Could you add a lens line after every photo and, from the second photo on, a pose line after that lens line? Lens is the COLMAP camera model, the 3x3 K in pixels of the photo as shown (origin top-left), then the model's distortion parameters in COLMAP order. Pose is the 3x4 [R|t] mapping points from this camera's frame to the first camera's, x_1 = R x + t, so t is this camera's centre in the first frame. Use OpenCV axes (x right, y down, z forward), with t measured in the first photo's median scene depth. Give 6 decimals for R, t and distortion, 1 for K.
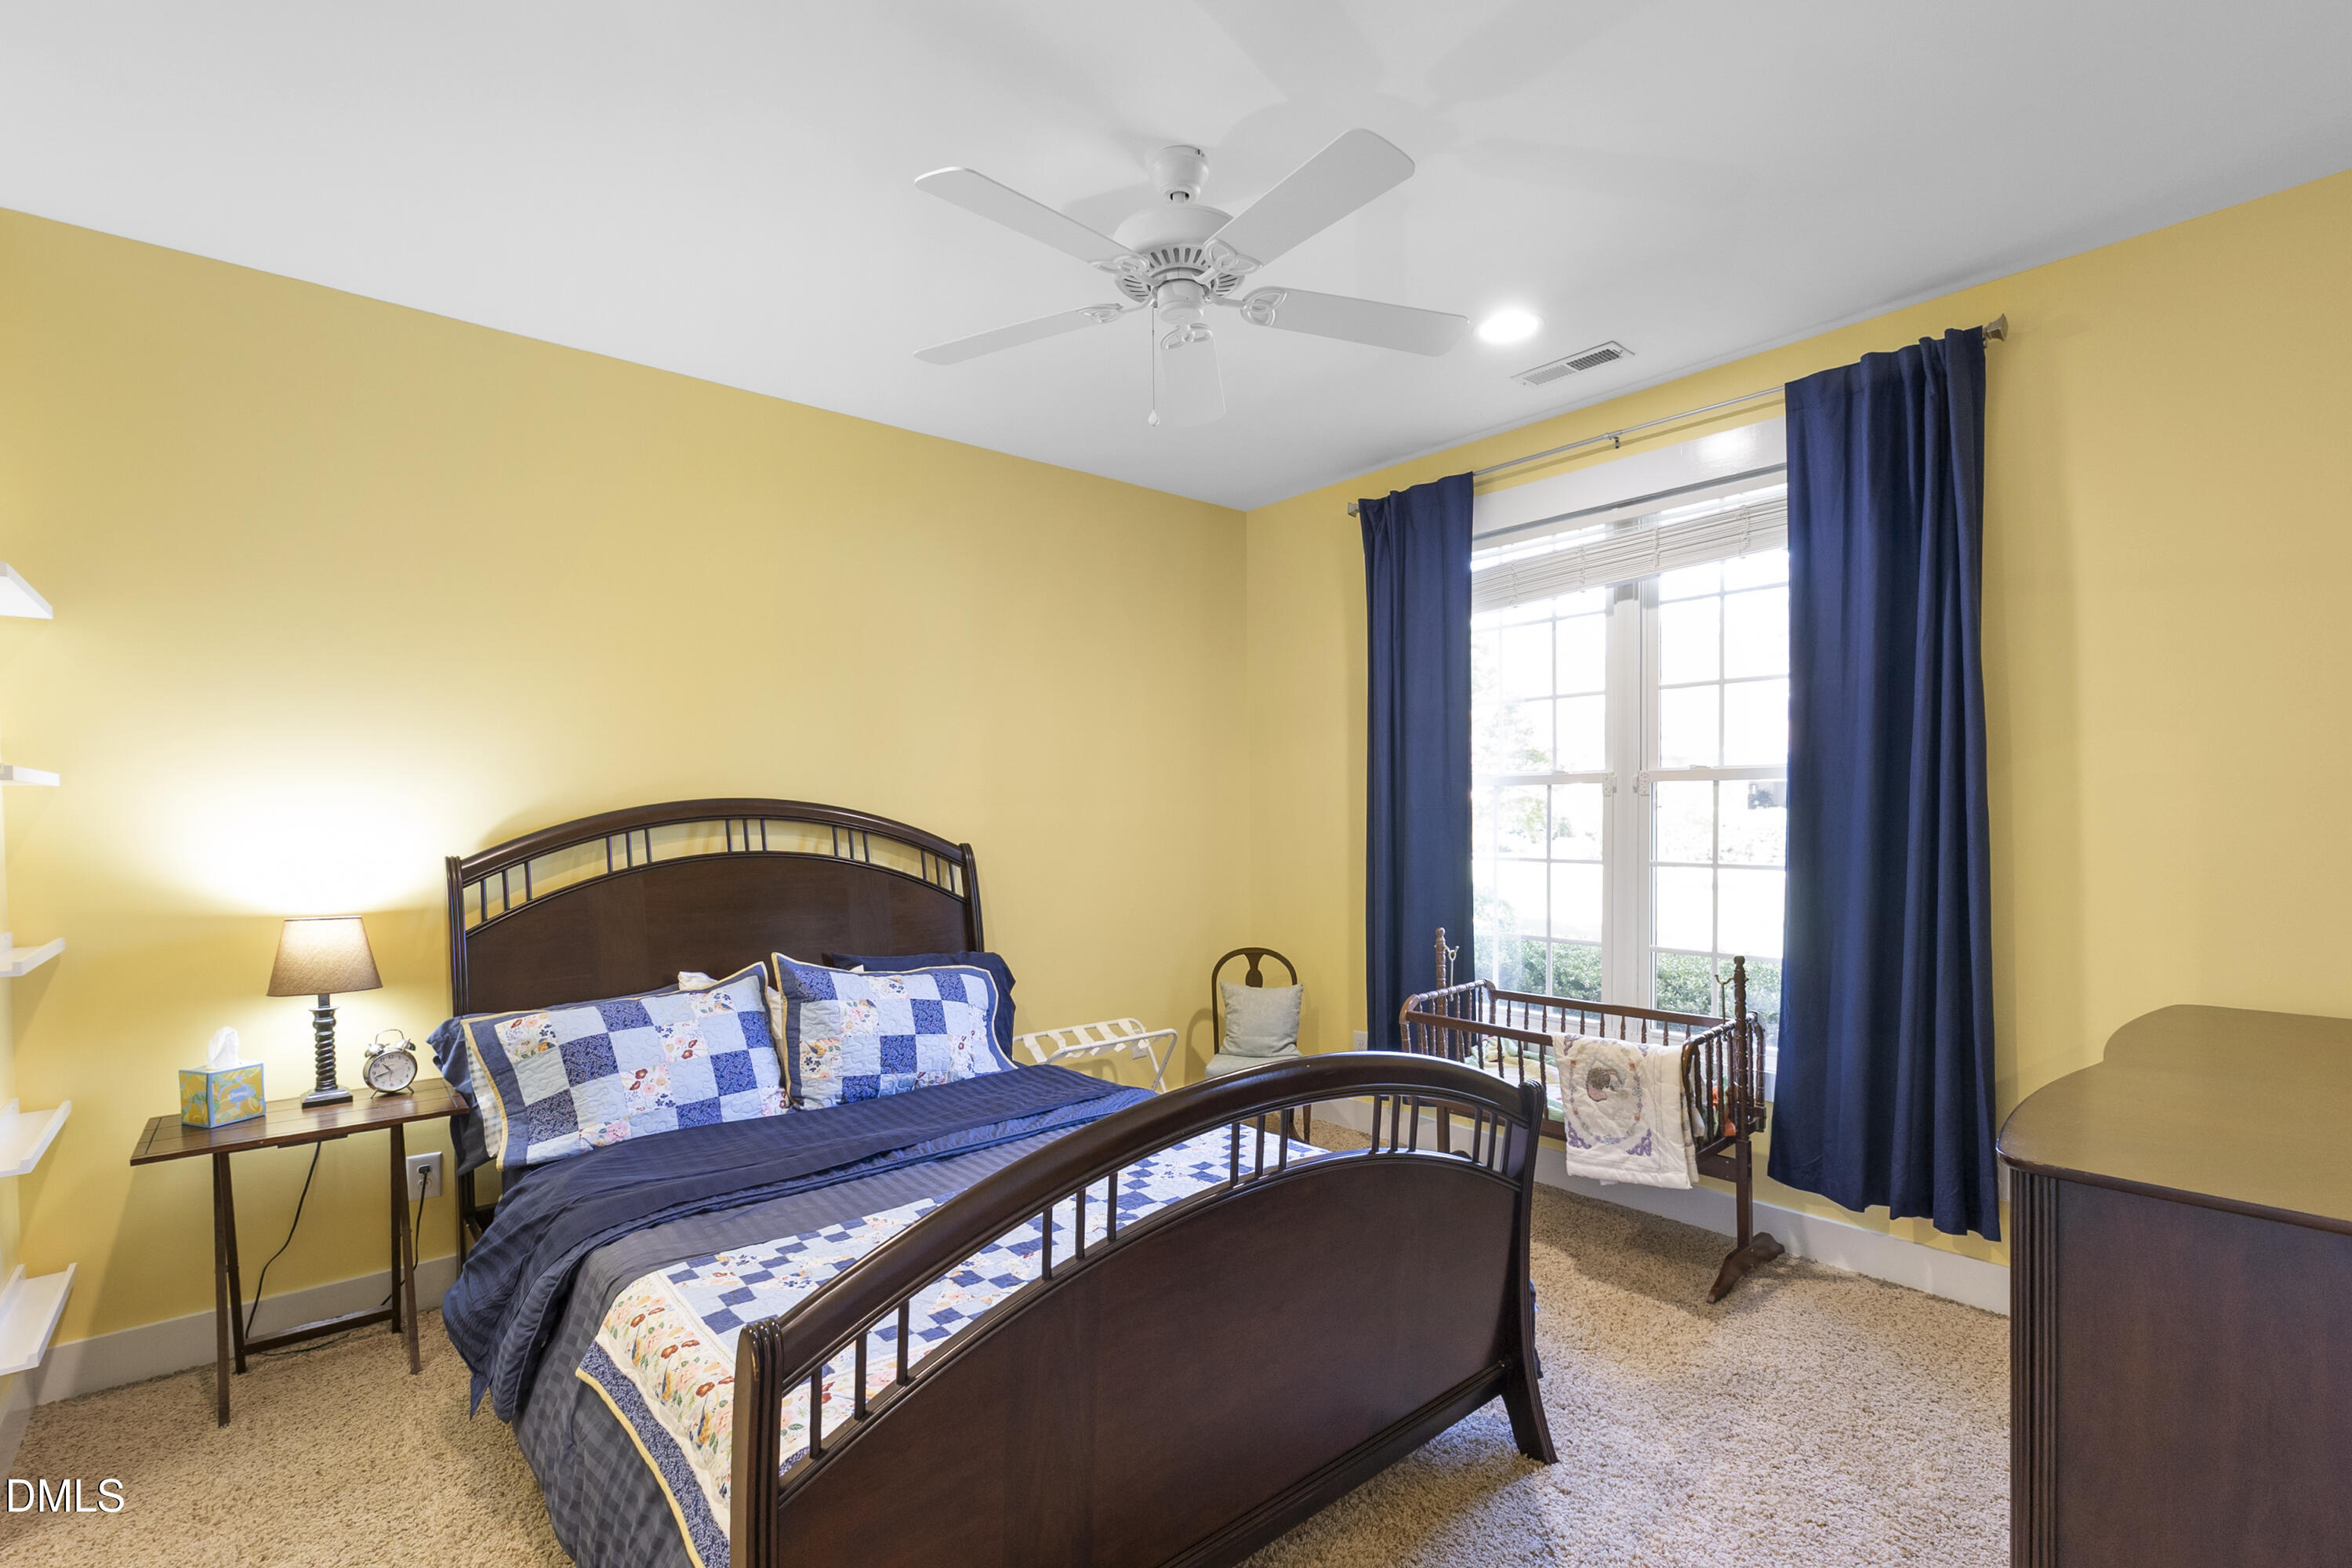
lens RADIAL K [[1043.0, 0, 1179.7], [0, 1043.0, 776.3], [0, 0, 1]] dist [-0.002600, 0.000286]
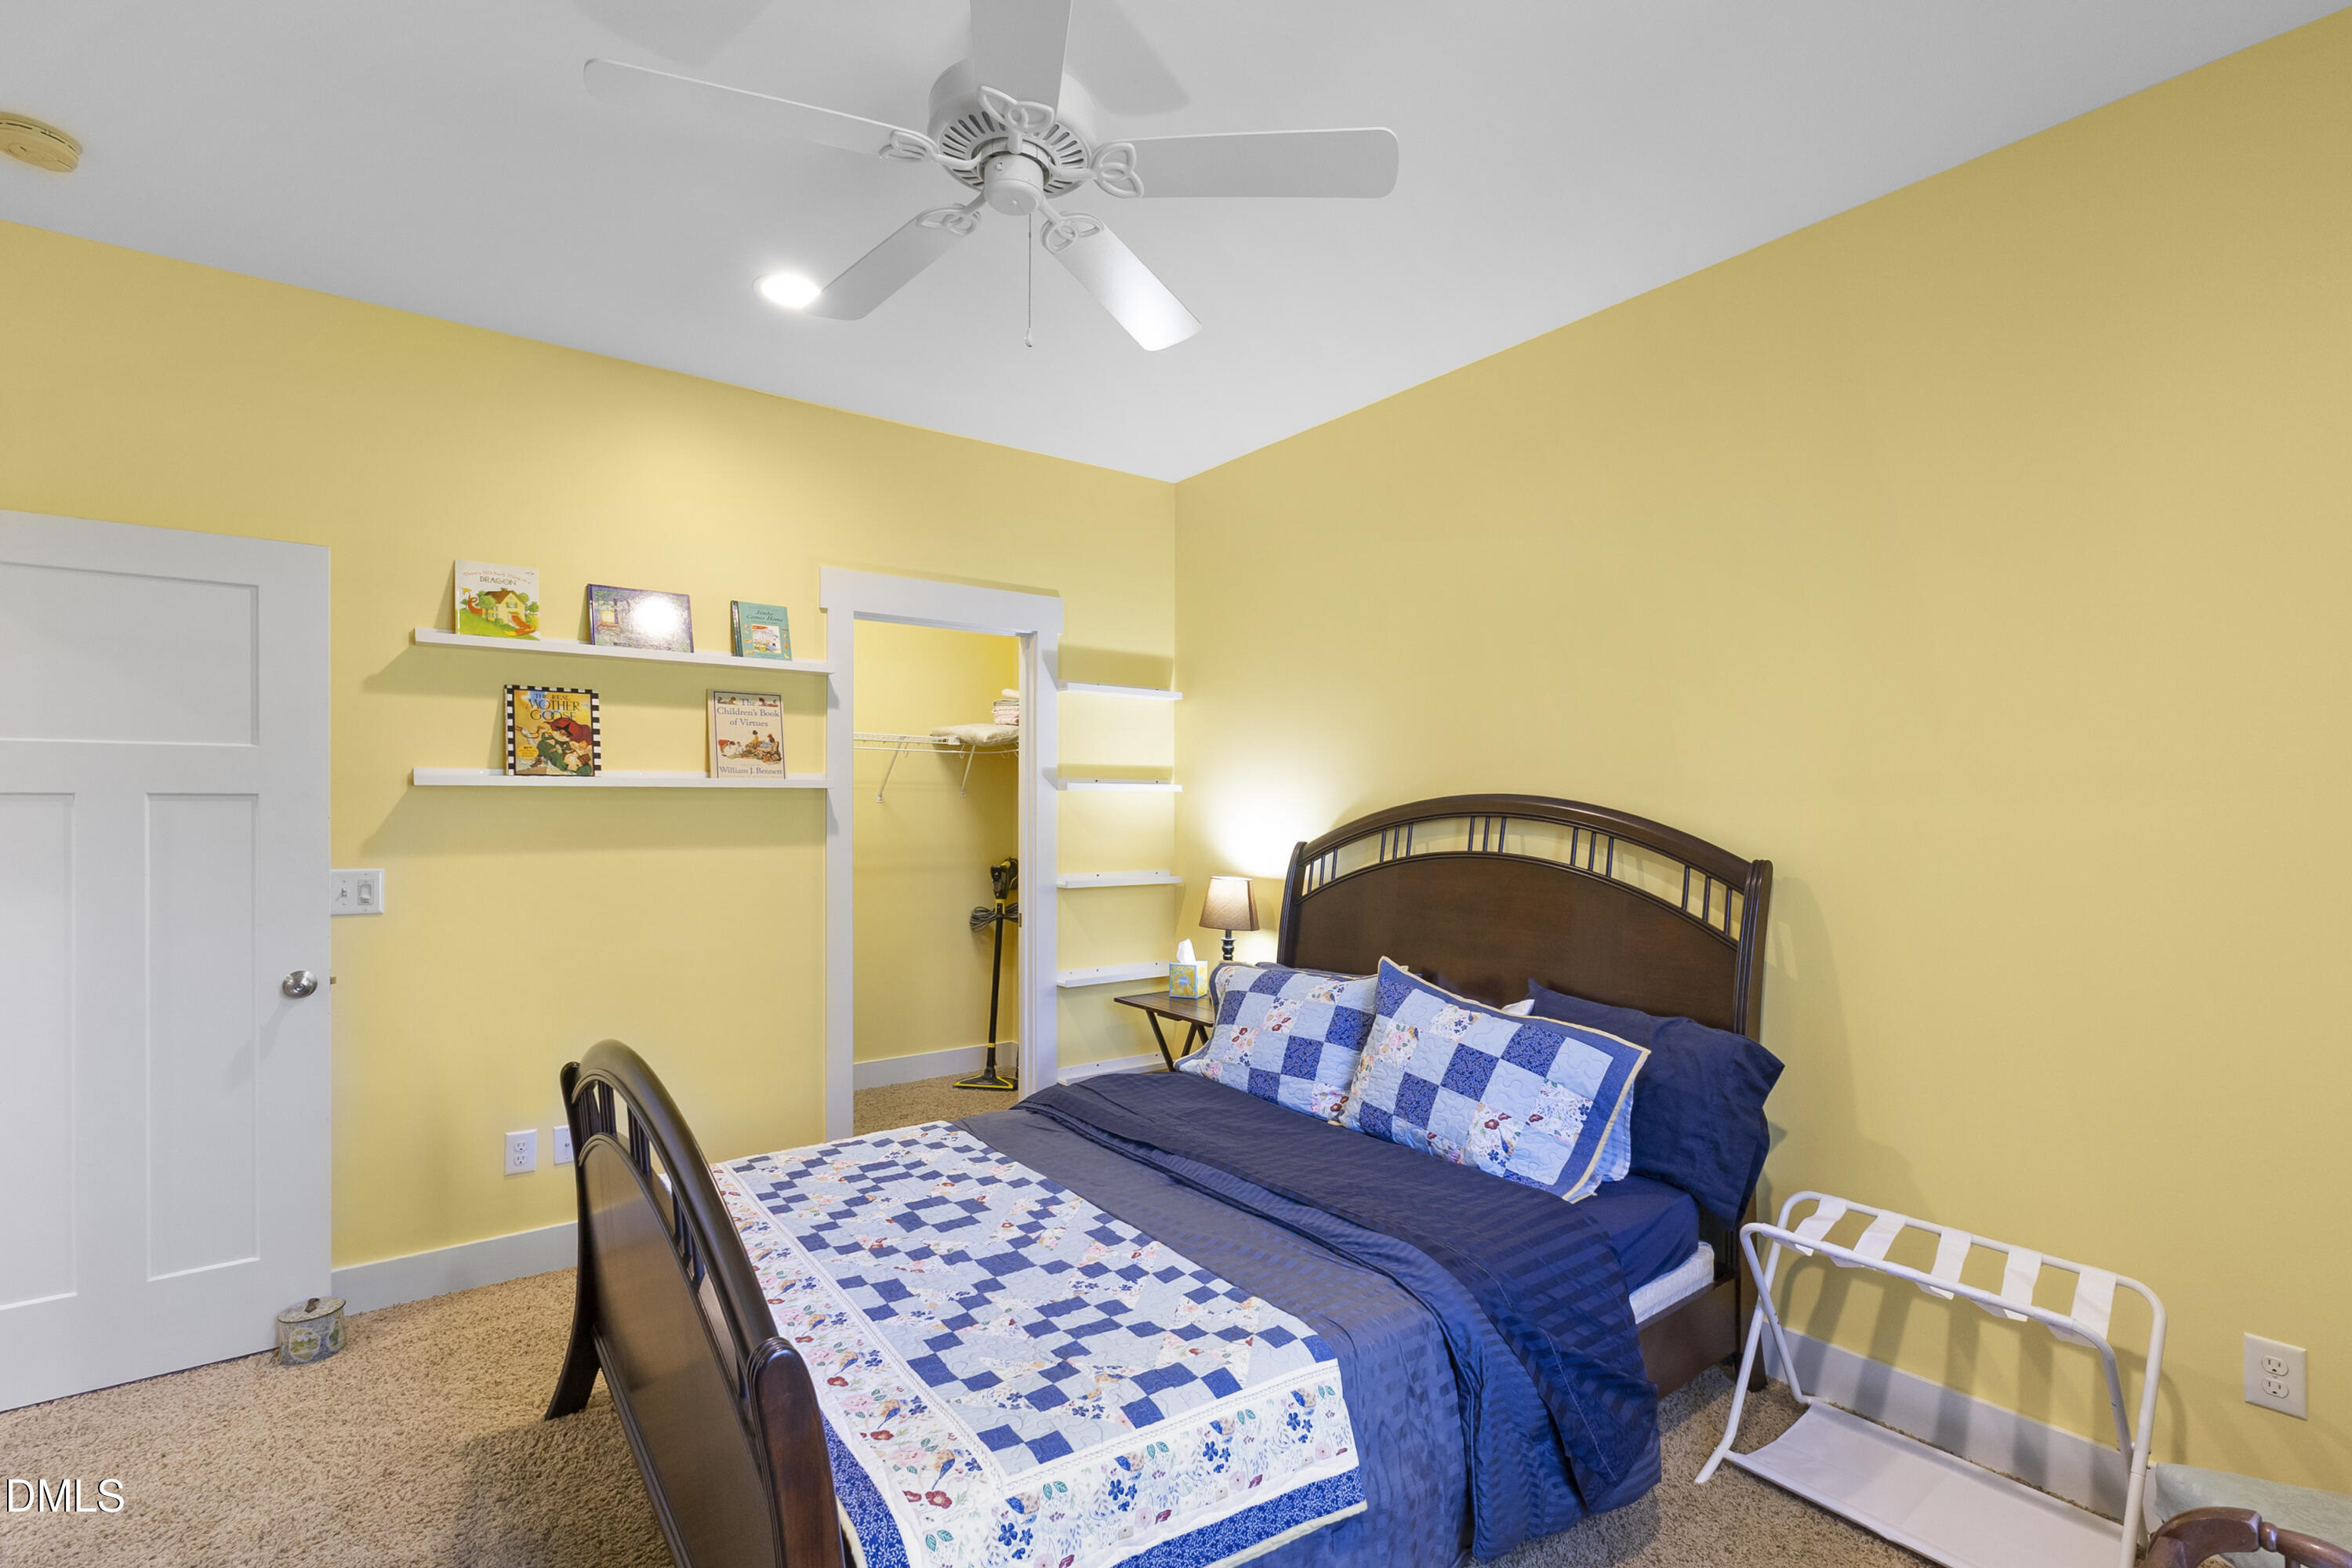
lens RADIAL K [[1043.0, 0, 1179.7], [0, 1043.0, 776.3], [0, 0, 1]] dist [-0.002600, 0.000286]
pose [[-0.048679, -0.031589, -0.998315, 0.580990], [0.023143, 0.999196, -0.032745, 0.032314], [0.998546, -0.024698, -0.047909, 0.869465]]
